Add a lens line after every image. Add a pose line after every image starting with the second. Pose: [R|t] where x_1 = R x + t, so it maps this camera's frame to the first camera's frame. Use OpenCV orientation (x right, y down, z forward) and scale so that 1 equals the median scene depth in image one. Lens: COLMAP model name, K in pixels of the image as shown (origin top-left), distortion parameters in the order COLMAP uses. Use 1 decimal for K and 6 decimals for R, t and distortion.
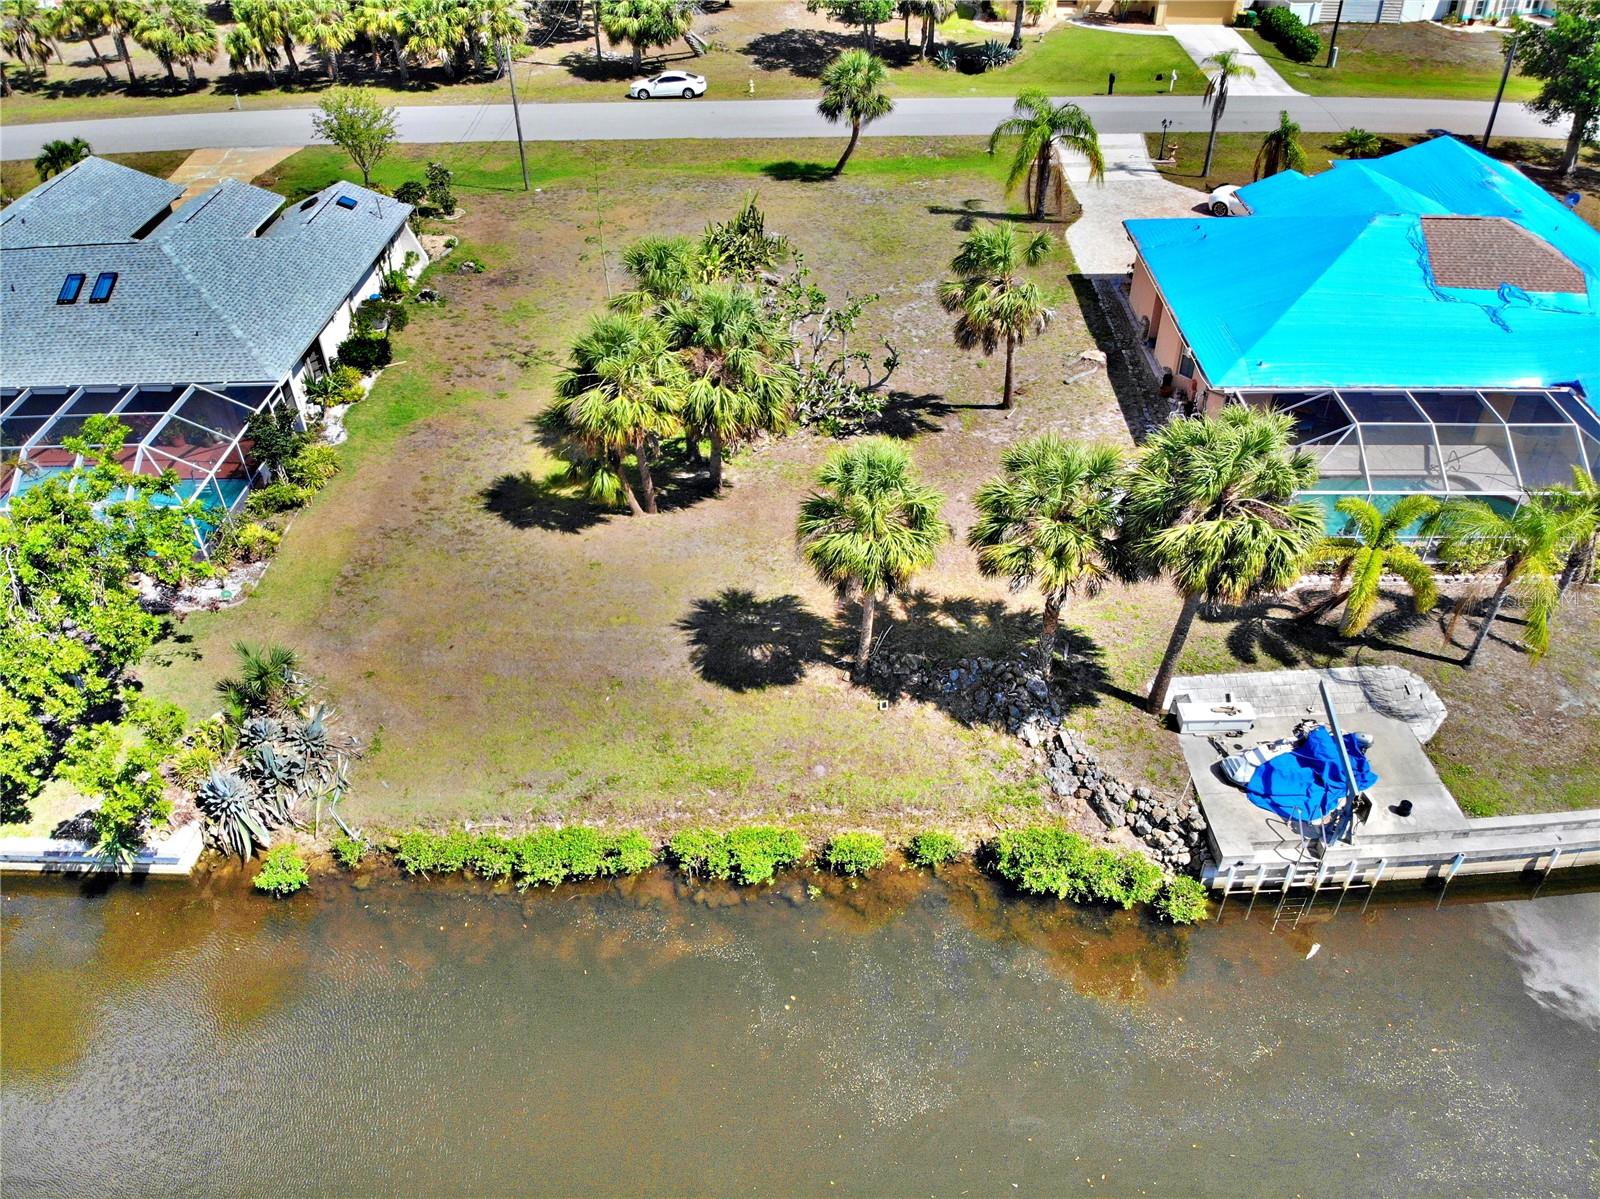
lens RADIAL K [[1171.7, 0, 804.4], [0, 1171.7, 571.3], [0, 0, 1]] dist [0.075347, -0.192561]
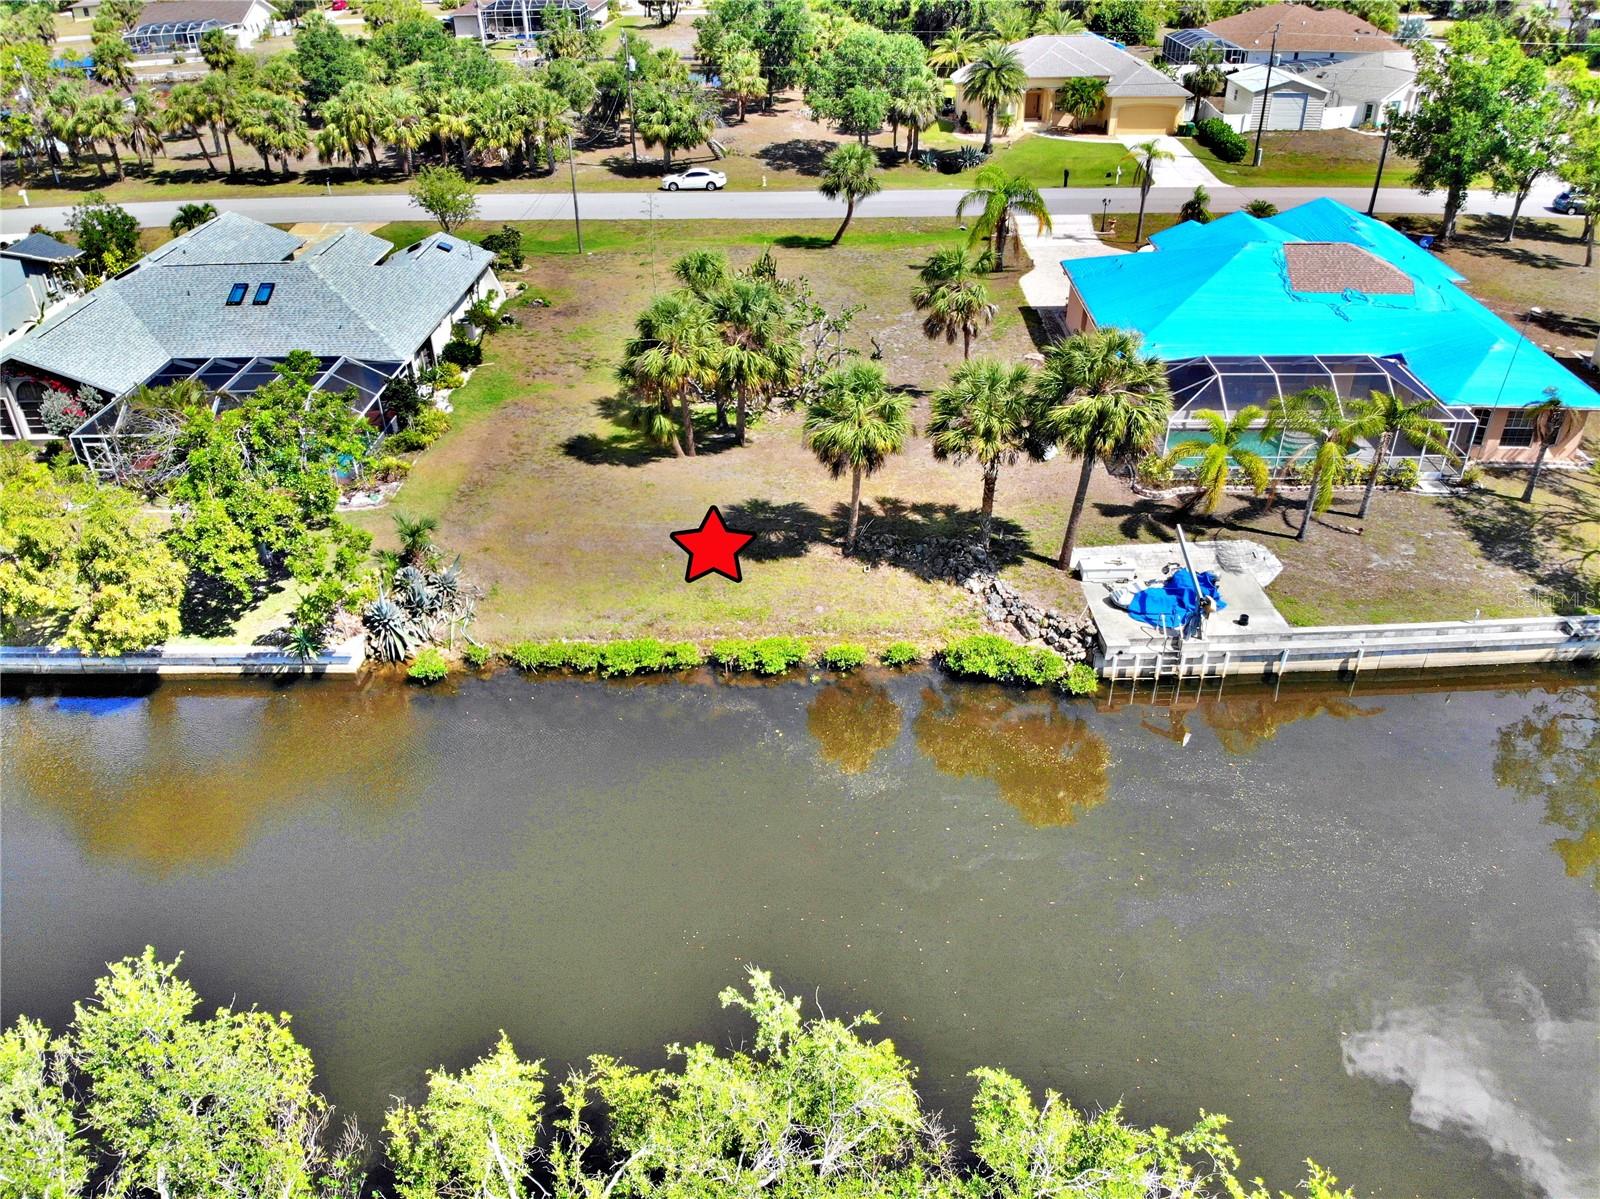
lens RADIAL K [[1155.5, 0, 801.0], [0, 1155.5, 572.8], [0, 0, 1]] dist [0.158259, -0.384215]
pose [[0.999982, 0.004819, -0.003440, -0.003507], [-0.005148, 0.994638, -0.103287, 0.252209], [0.002924, 0.103302, 0.994646, -0.325443]]
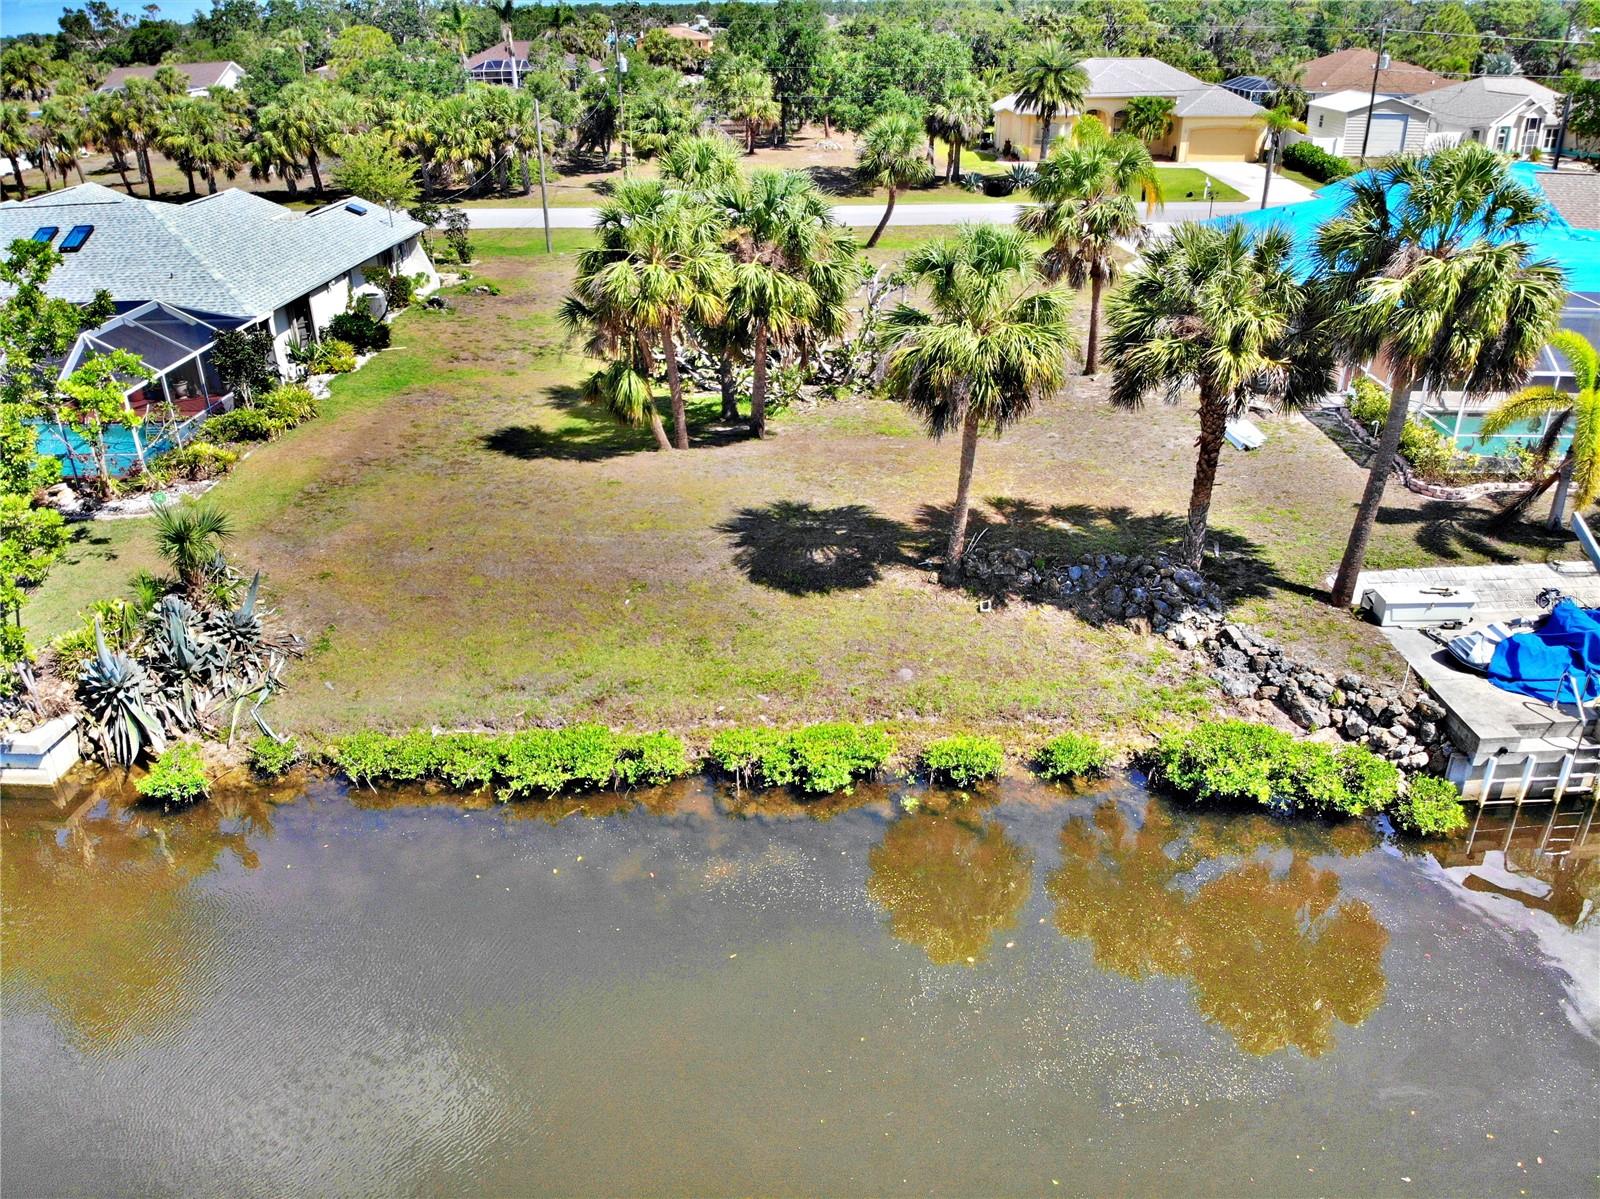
lens RADIAL K [[1170.8, 0, 805.0], [0, 1170.8, 567.8], [0, 0, 1]] dist [0.090334, -0.228533]
pose [[0.999969, 0.007884, -0.000041, -0.049777], [-0.007718, 0.977851, -0.209162, 0.246084], [-0.001609, 0.209156, 0.977881, 0.232785]]
